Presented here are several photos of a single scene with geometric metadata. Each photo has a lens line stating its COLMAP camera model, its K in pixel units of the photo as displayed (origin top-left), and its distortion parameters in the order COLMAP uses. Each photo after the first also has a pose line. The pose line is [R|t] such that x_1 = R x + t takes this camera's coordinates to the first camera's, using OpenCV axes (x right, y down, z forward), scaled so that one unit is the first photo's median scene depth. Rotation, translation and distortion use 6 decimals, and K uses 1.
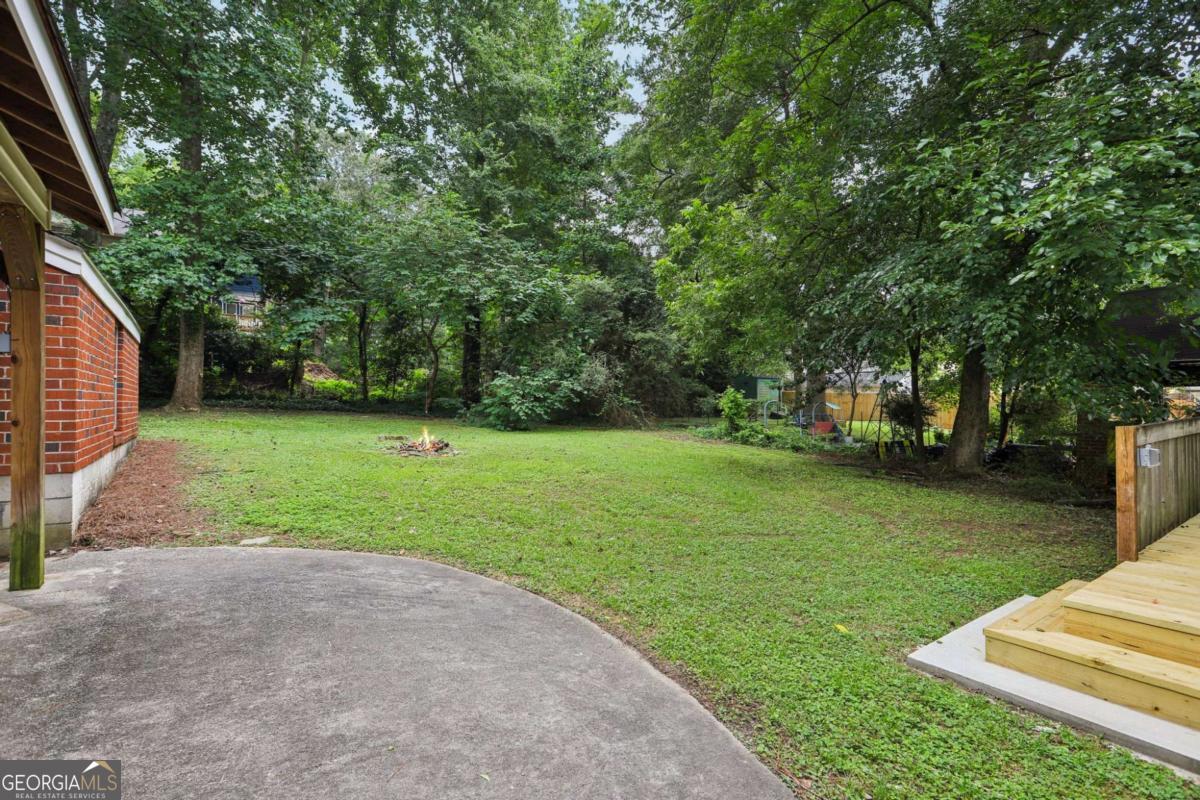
lens RADIAL K [[565.7, 0, 597.2], [0, 565.7, 397.2], [0, 0, 1]] dist [-0.027668, -0.000380]
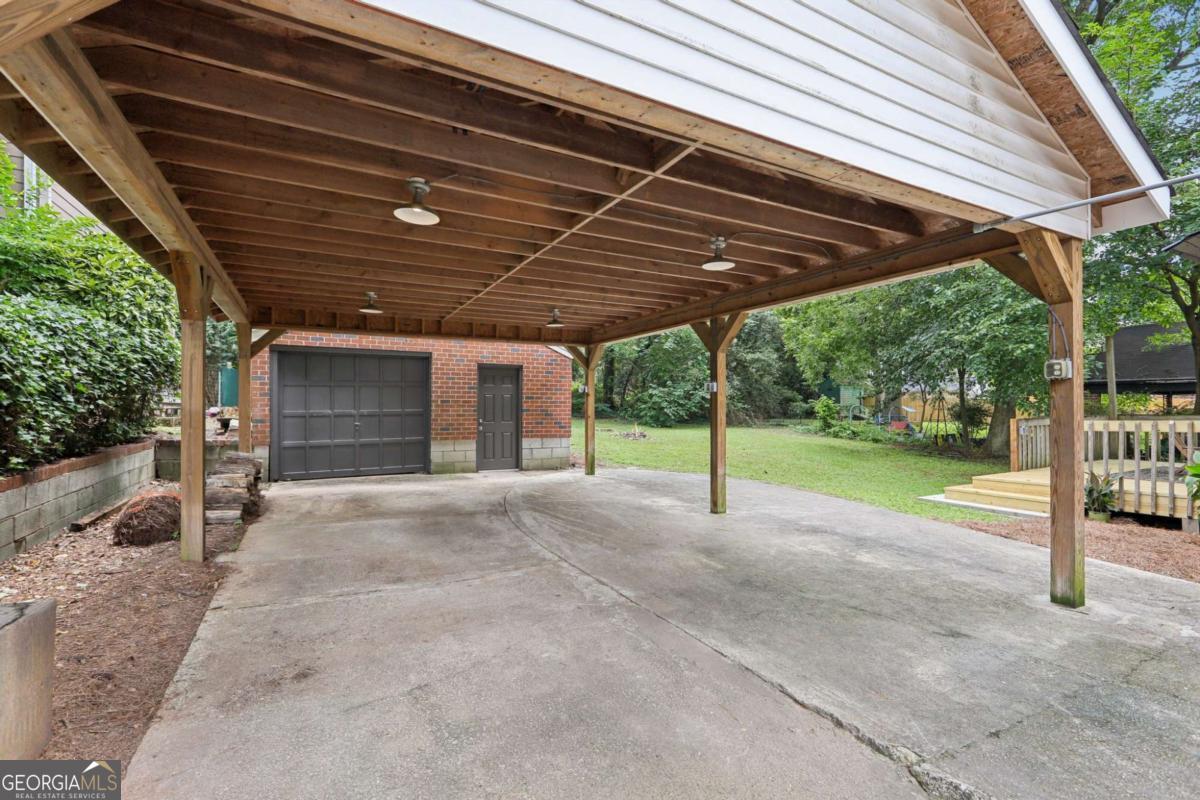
lens RADIAL K [[538.5, 0, 602.5], [0, 538.5, 405.3], [0, 0, 1]] dist [0.003219, 0.000566]
pose [[0.991410, -0.001465, -0.130782, -0.119655], [0.002679, 0.999955, 0.009103, -0.007664], [0.130763, -0.009375, 0.991369, -0.342364]]
